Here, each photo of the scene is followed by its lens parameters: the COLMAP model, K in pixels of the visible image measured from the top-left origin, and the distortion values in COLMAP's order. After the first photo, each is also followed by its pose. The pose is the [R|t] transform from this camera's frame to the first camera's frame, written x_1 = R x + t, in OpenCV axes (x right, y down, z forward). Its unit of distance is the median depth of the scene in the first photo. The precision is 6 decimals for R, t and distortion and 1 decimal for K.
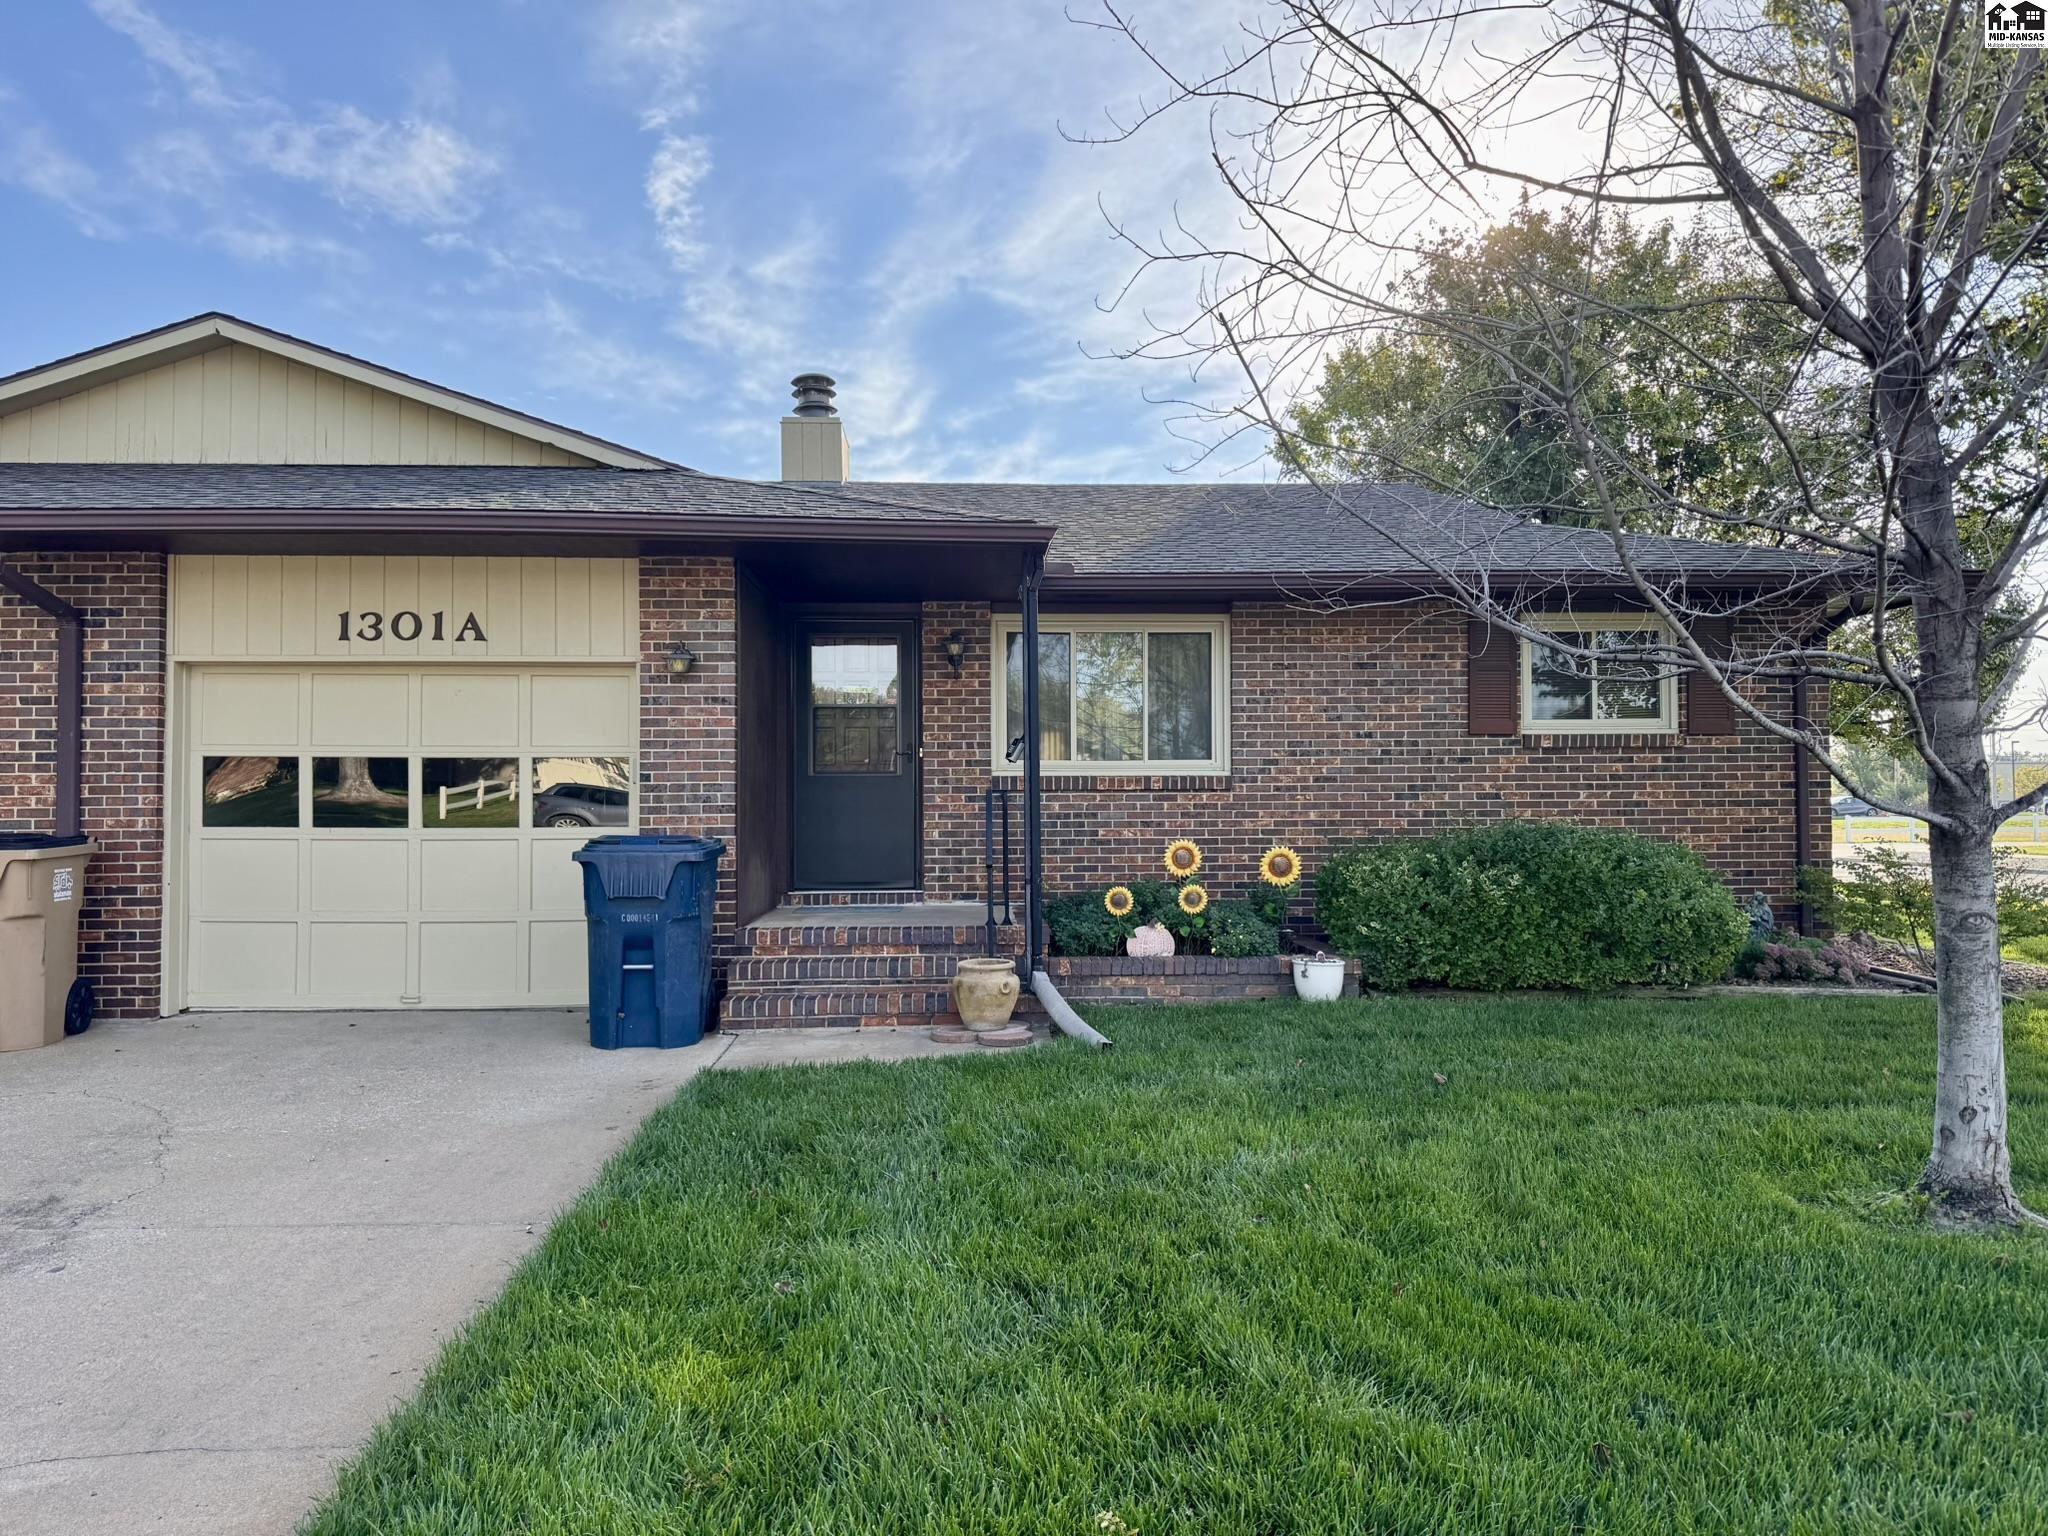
lens RADIAL K [[1435.5, 0, 1016.8], [0, 1435.5, 762.8], [0, 0, 1]] dist [0.066834, -0.013062]
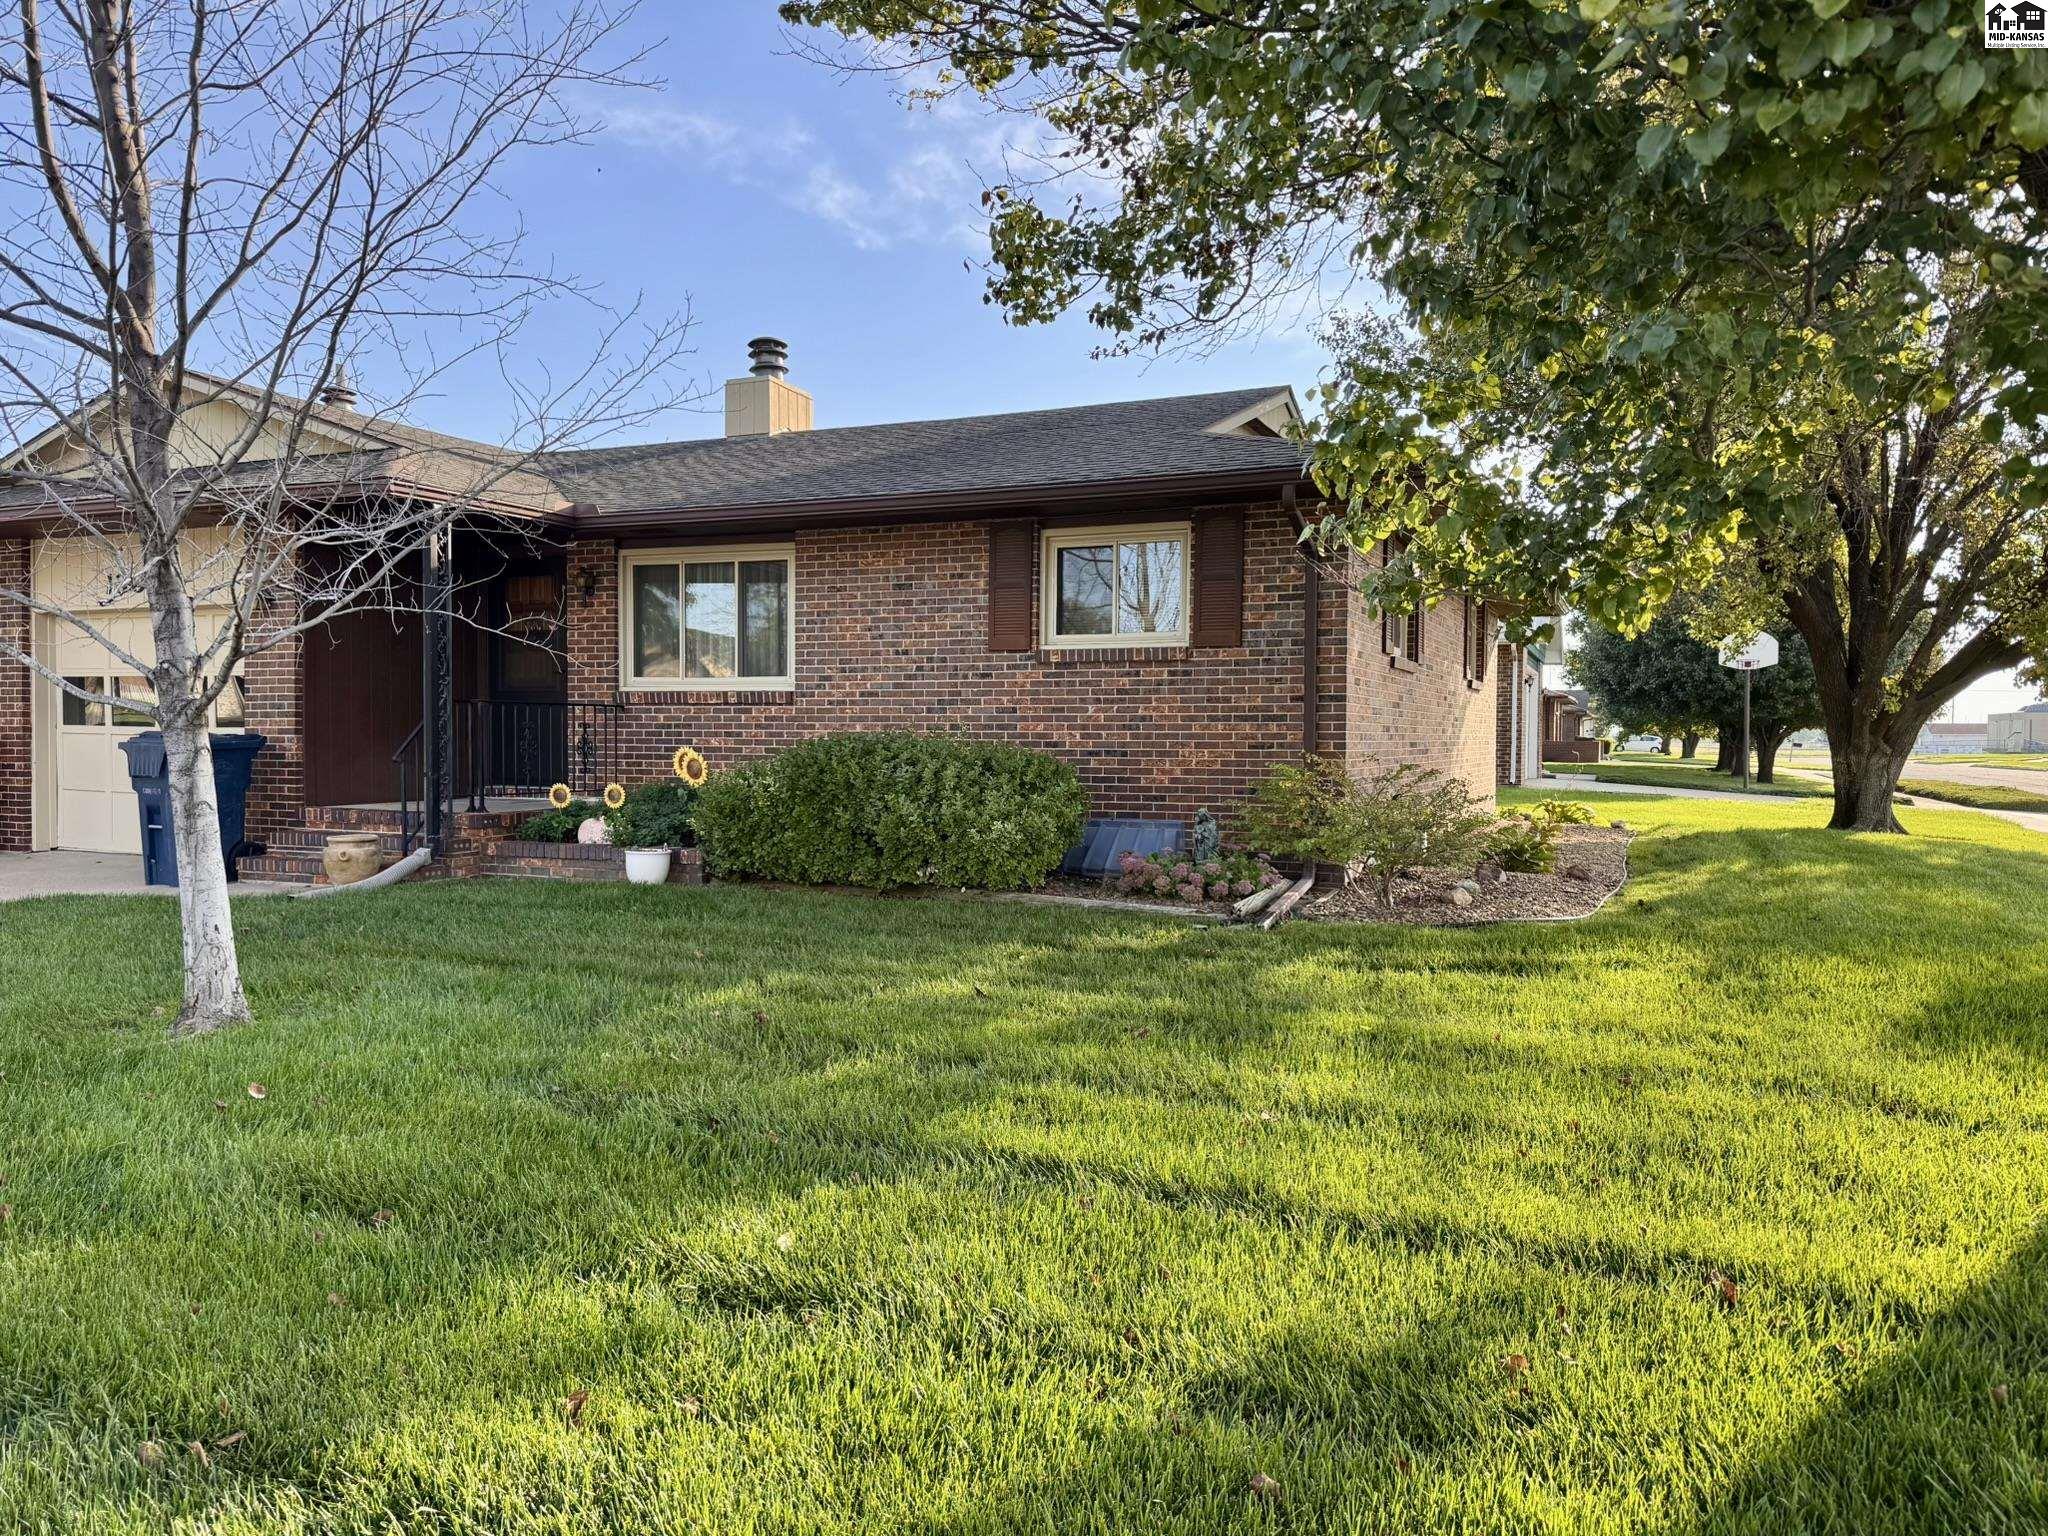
lens RADIAL K [[1435.5, 0, 1032.0], [0, 1435.5, 758.4], [0, 0, 1]] dist [0.066834, -0.013062]
pose [[0.897177, 0.018261, -0.441293, 0.798099], [0.002673, 0.998902, 0.046769, 0.009614], [0.441663, -0.043139, 0.896144, 0.091127]]
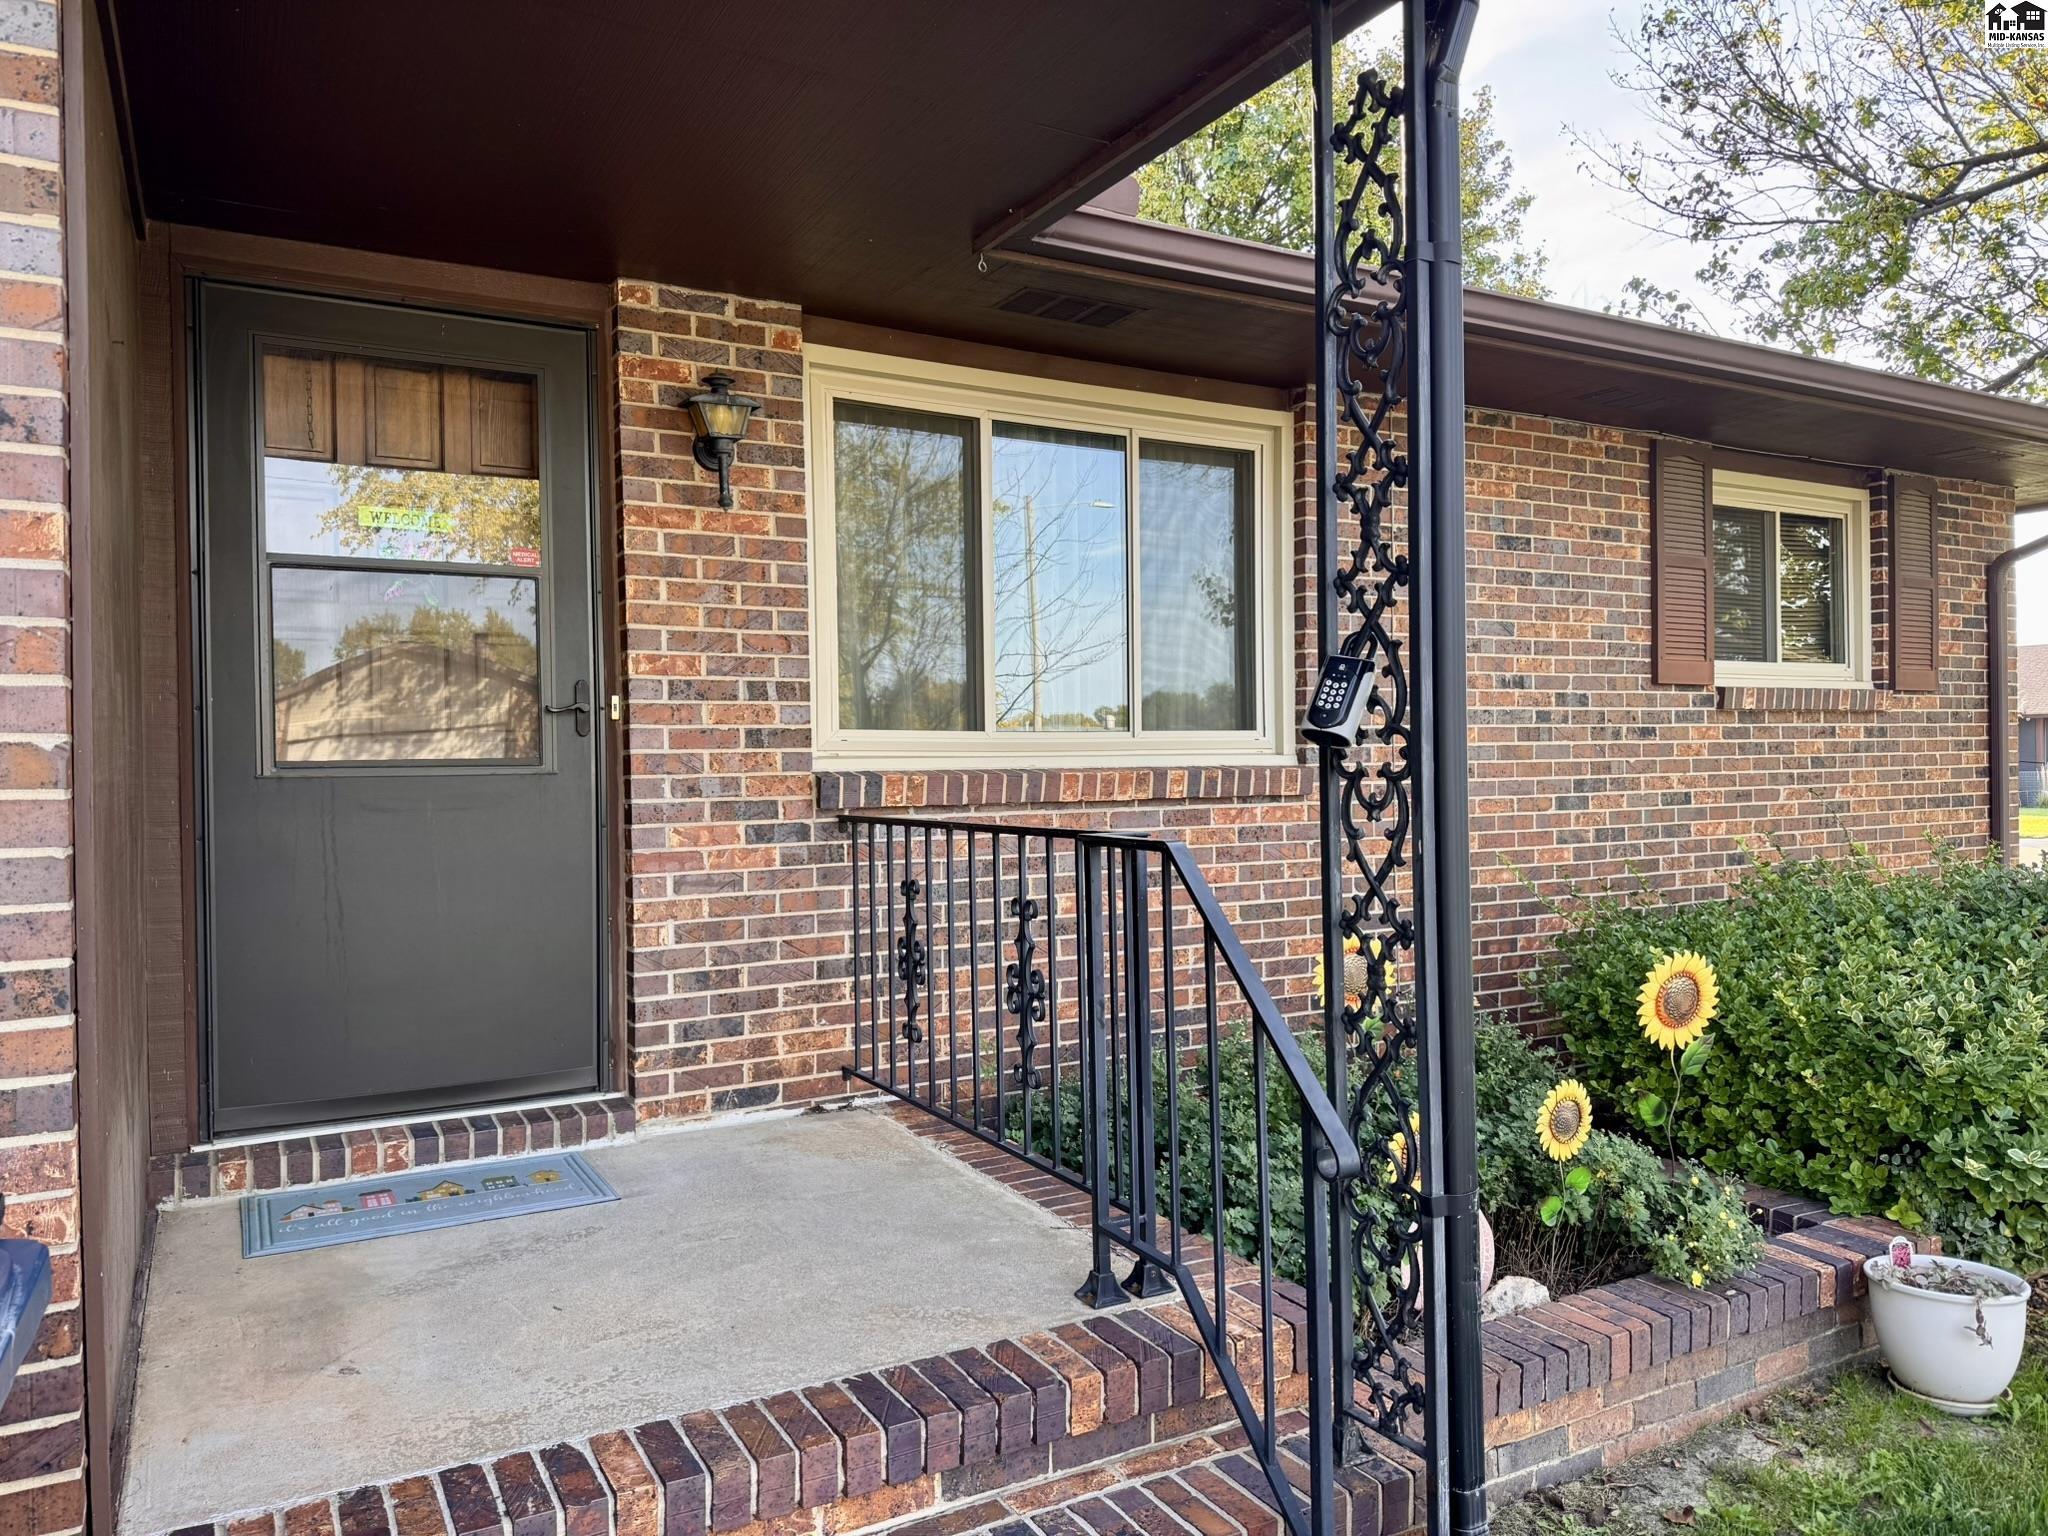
lens RADIAL K [[1435.5, 0, 1033.7], [0, 1435.5, 771.9], [0, 0, 1]] dist [0.066834, -0.013062]
pose [[0.886435, -0.009931, 0.462746, -0.140520], [-0.005193, 0.999494, 0.031397, -0.002901], [-0.462823, -0.030234, 0.885935, 0.631357]]
